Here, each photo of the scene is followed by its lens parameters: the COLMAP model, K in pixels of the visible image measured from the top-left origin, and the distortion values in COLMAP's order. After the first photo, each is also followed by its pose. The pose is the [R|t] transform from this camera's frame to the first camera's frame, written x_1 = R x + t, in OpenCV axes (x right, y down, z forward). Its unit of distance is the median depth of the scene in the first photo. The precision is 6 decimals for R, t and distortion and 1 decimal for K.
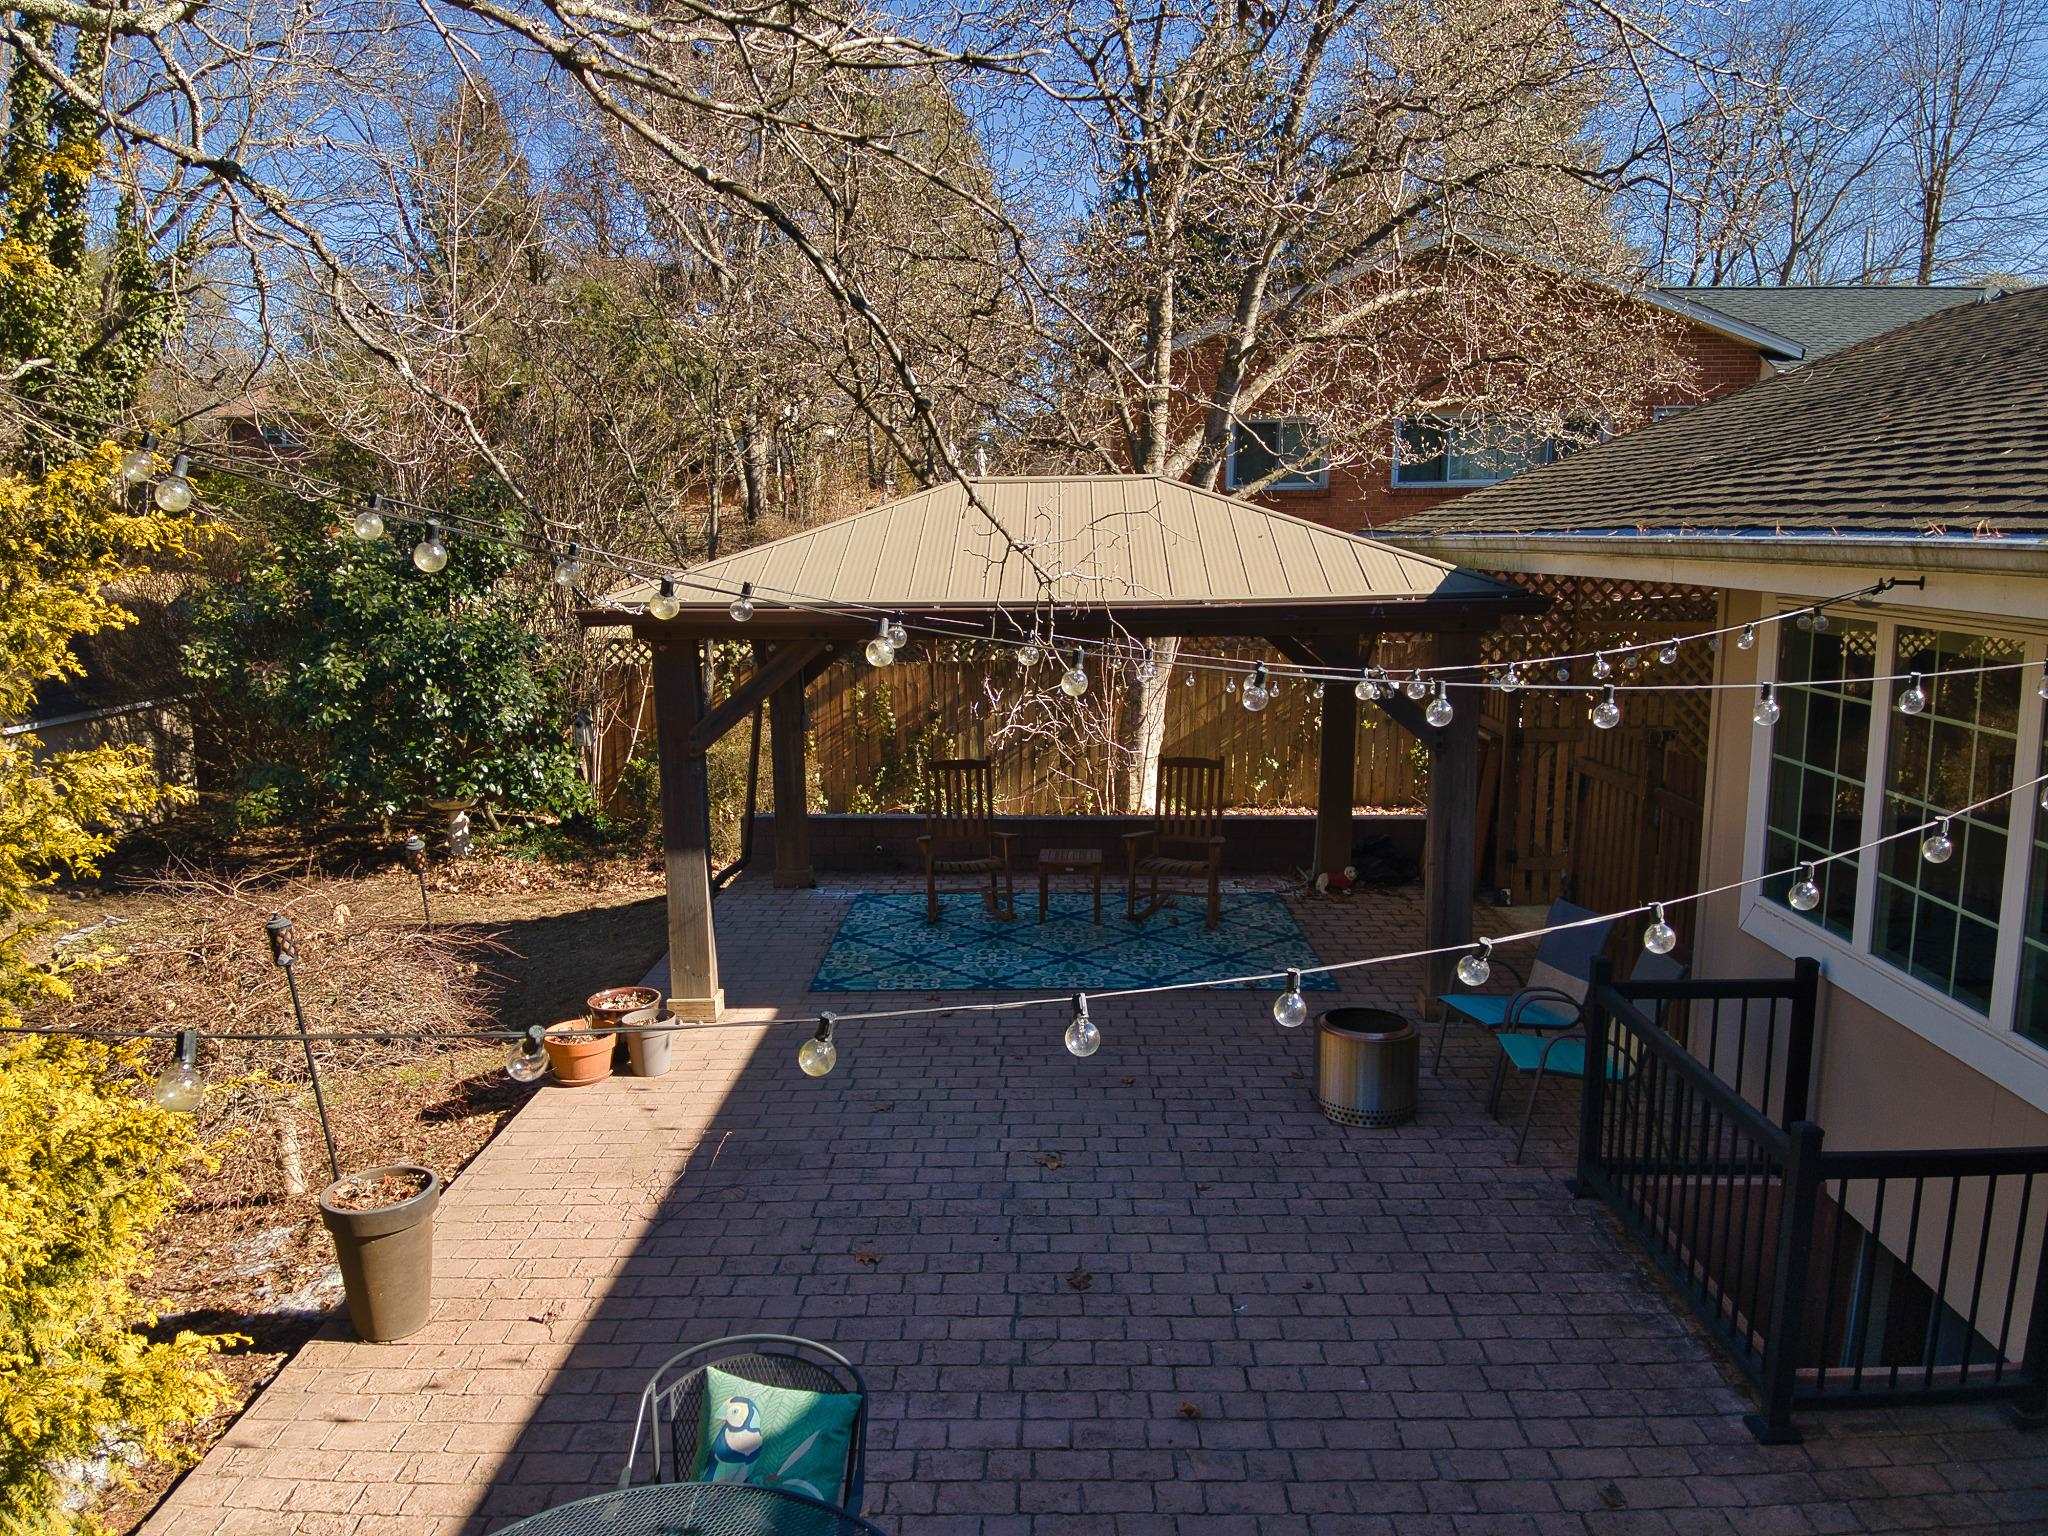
lens RADIAL K [[1499.6, 0, 1028.0], [0, 1499.6, 746.3], [0, 0, 1]] dist [0.100936, -0.194531]
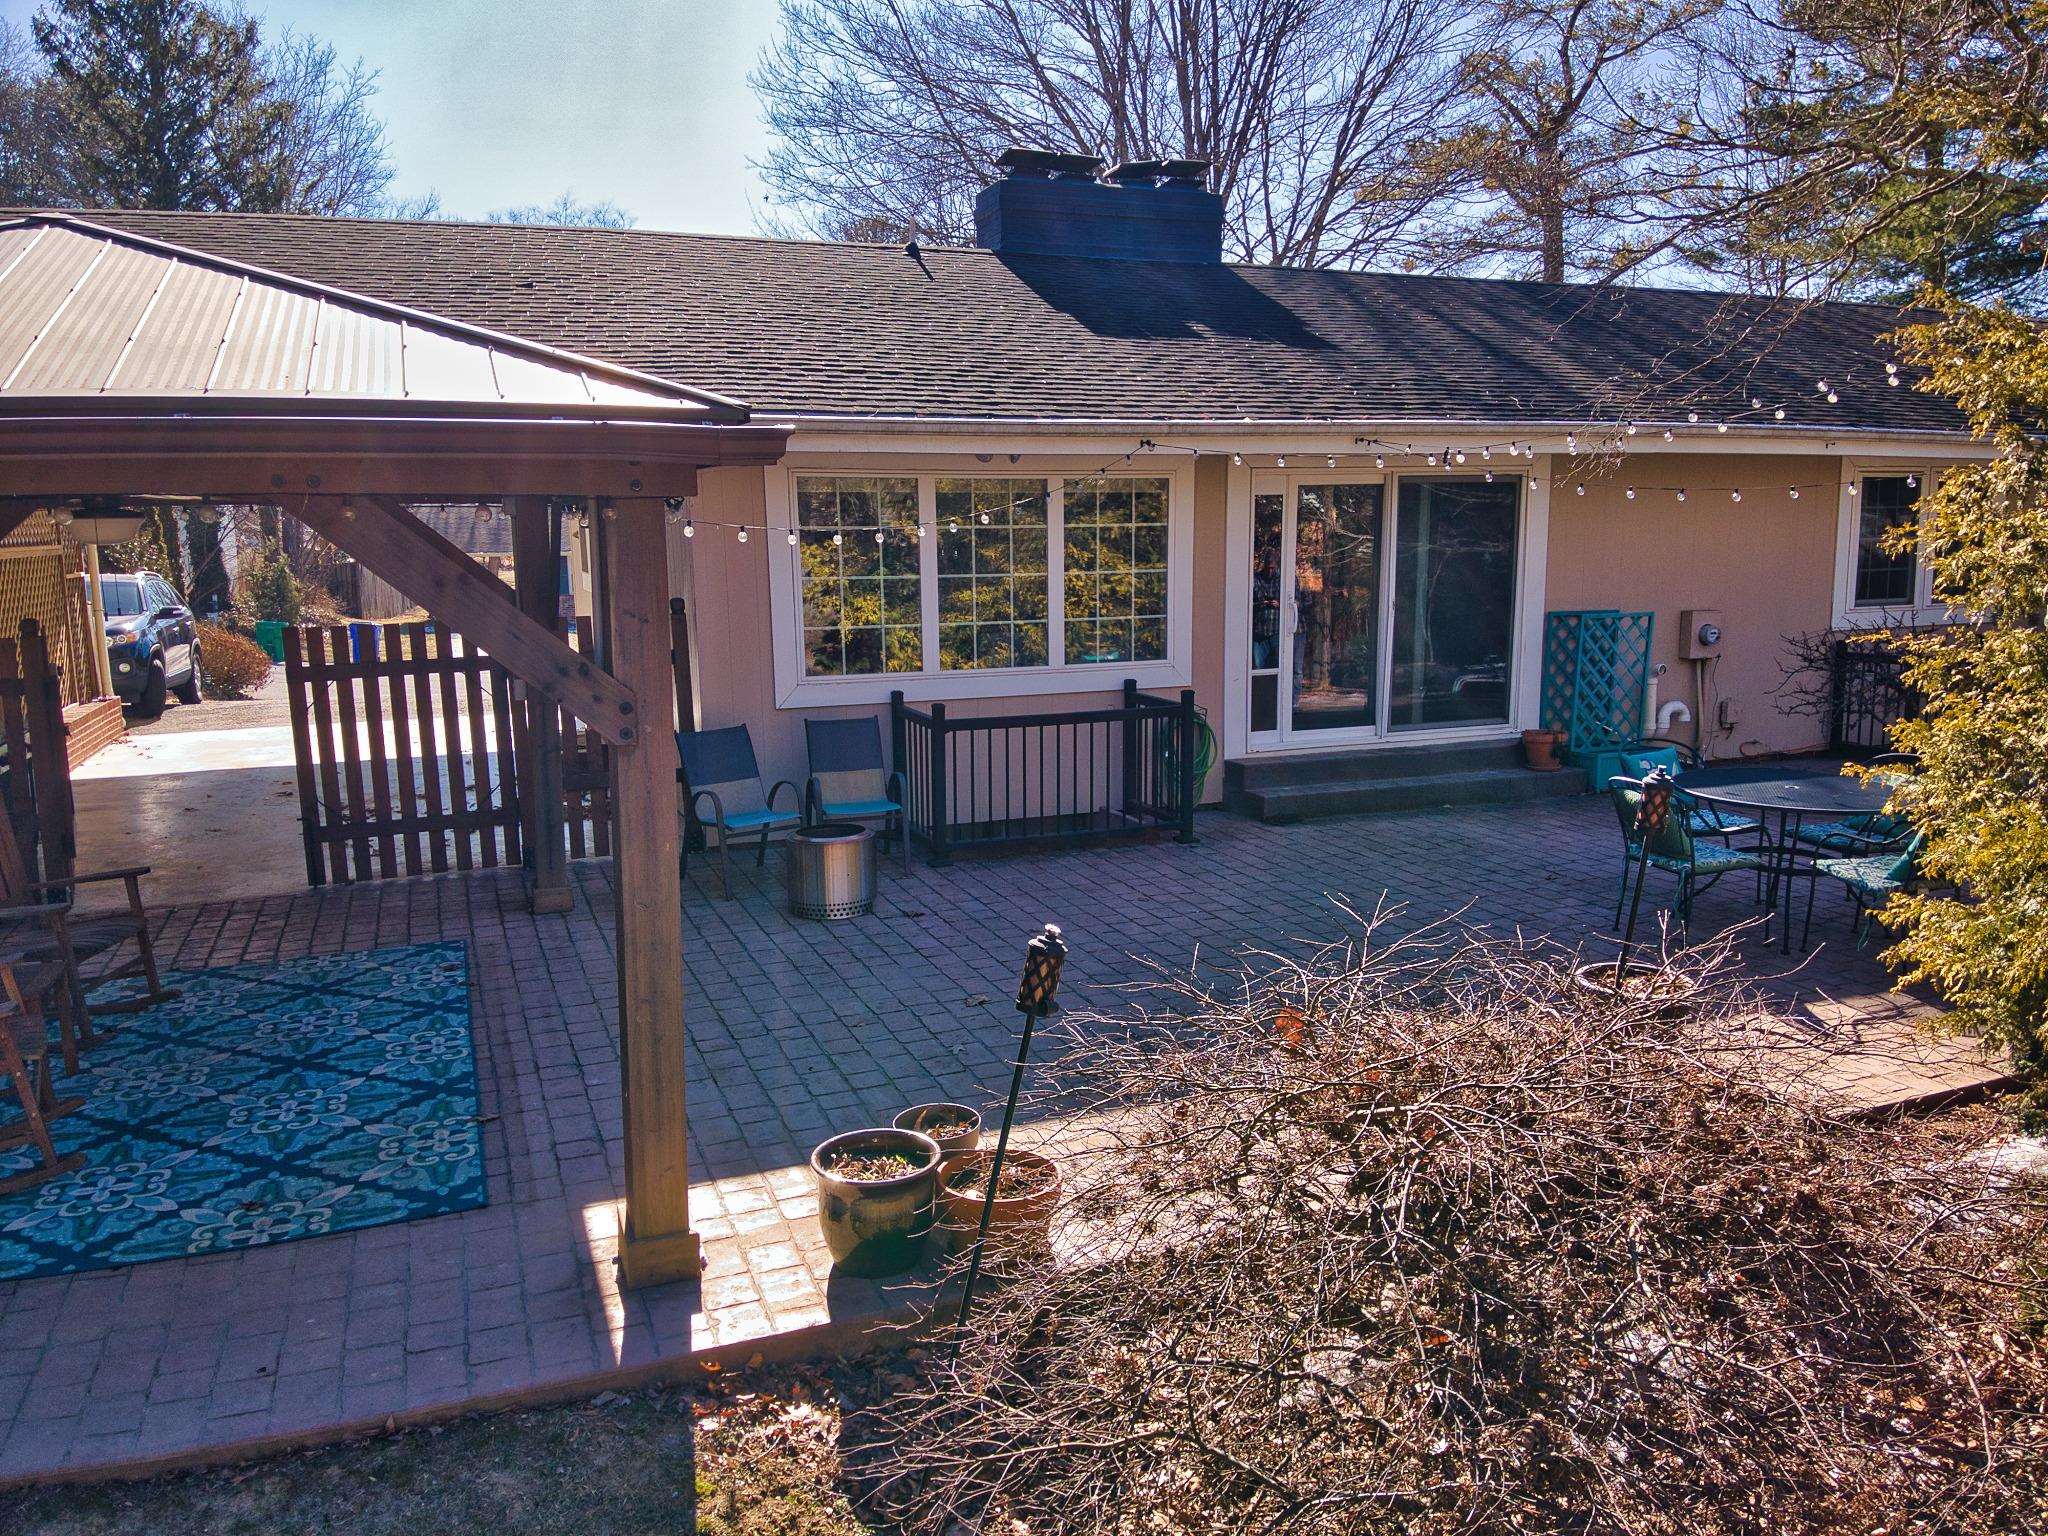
lens RADIAL K [[1481.5, 0, 1026.4], [0, 1481.5, 758.9], [0, 0, 1]] dist [0.033817, -0.008233]
pose [[-0.378711, -0.147781, 0.913640, -0.622213], [0.145309, 0.965433, 0.216390, -0.070801], [-0.914037, 0.214709, -0.344146, 0.888941]]
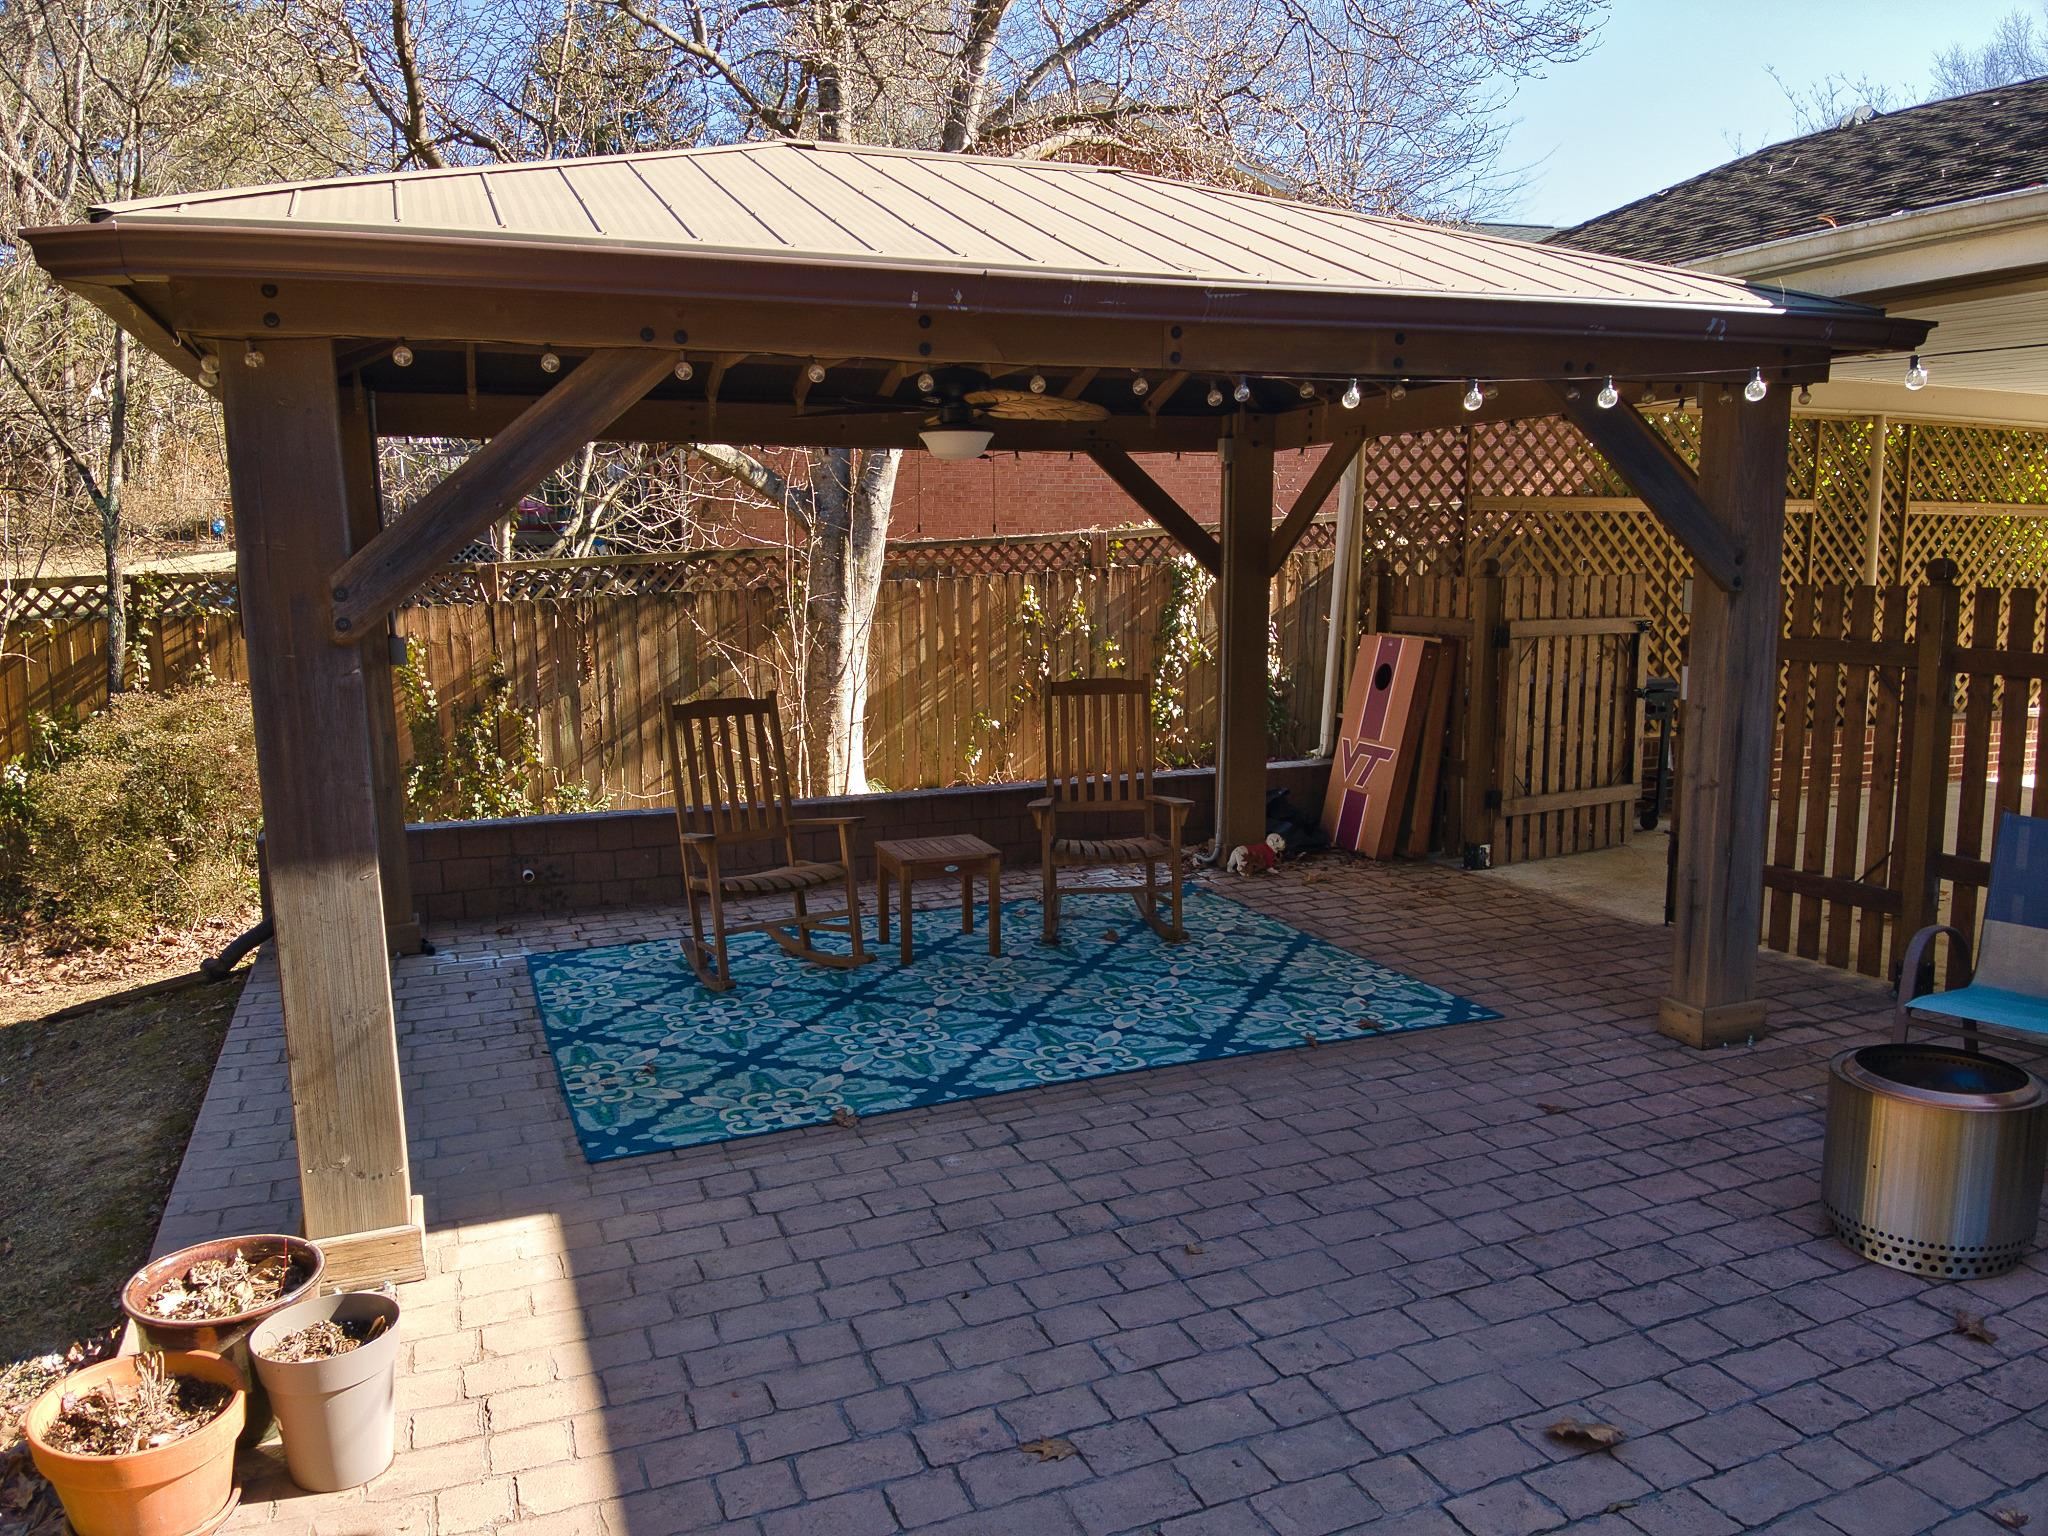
lens RADIAL K [[1499.6, 0, 1034.9], [0, 1499.6, 764.7], [0, 0, 1]] dist [0.100936, -0.194531]
pose [[0.919276, -0.062029, 0.388694, -0.177834], [0.063747, 0.997930, 0.008488, 0.039981], [-0.388416, 0.016975, 0.921328, 0.464209]]
